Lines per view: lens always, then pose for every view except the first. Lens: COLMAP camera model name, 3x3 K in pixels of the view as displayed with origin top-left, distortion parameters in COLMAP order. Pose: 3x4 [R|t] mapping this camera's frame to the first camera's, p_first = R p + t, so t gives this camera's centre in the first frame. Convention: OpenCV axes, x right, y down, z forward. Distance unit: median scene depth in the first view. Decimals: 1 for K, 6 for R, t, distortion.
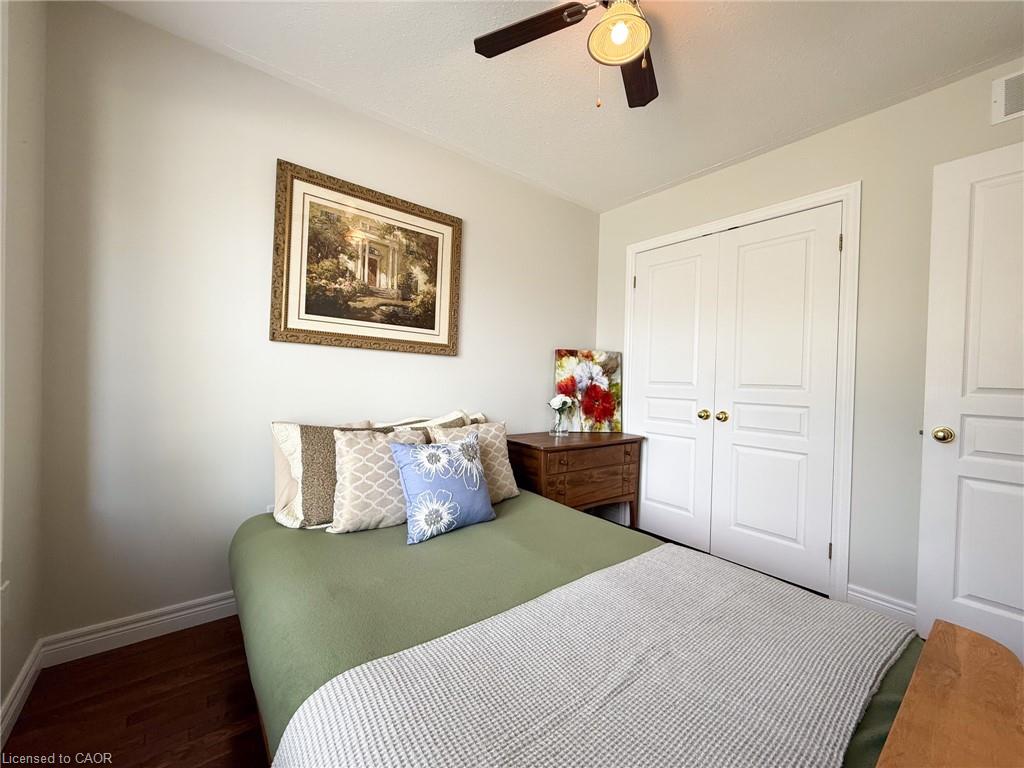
lens RADIAL K [[408.5, 0, 510.4], [0, 408.5, 383.3], [0, 0, 1]] dist [-0.000445, 0.000445]
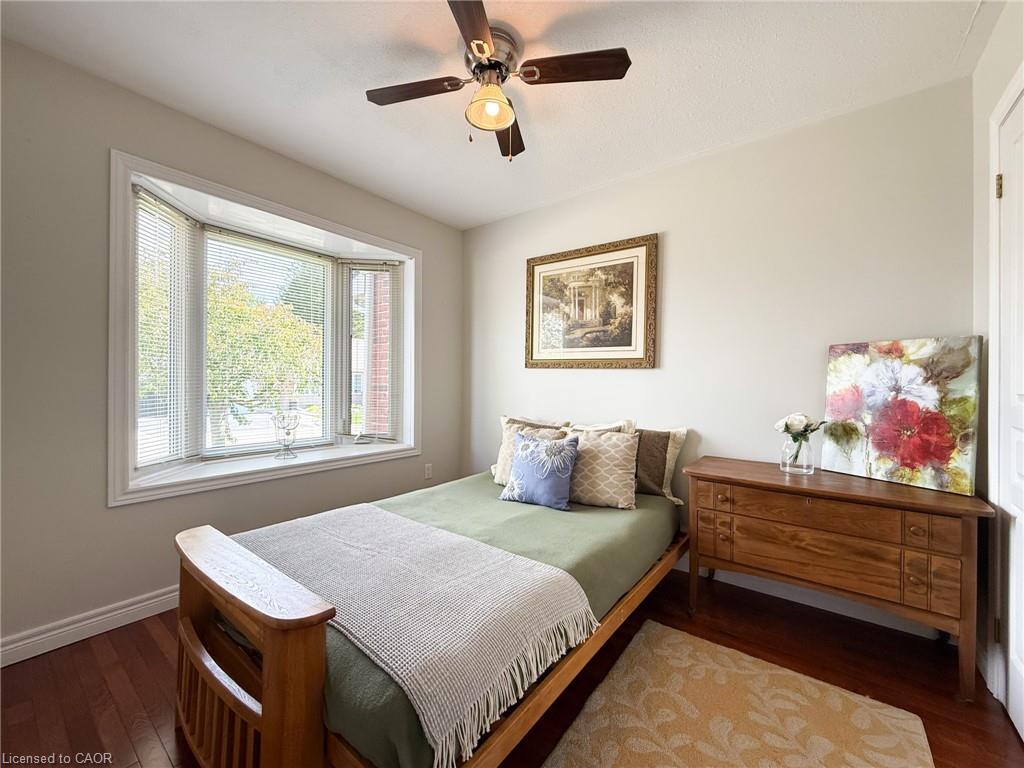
lens RADIAL K [[408.5, 0, 510.4], [0, 408.5, 383.3], [0, 0, 1]] dist [-0.000445, 0.000445]
pose [[0.241079, -0.025286, -0.970176, 0.680029], [-0.012067, 0.999505, -0.029049, 0.003986], [0.970431, 0.018710, 0.240654, 0.362695]]
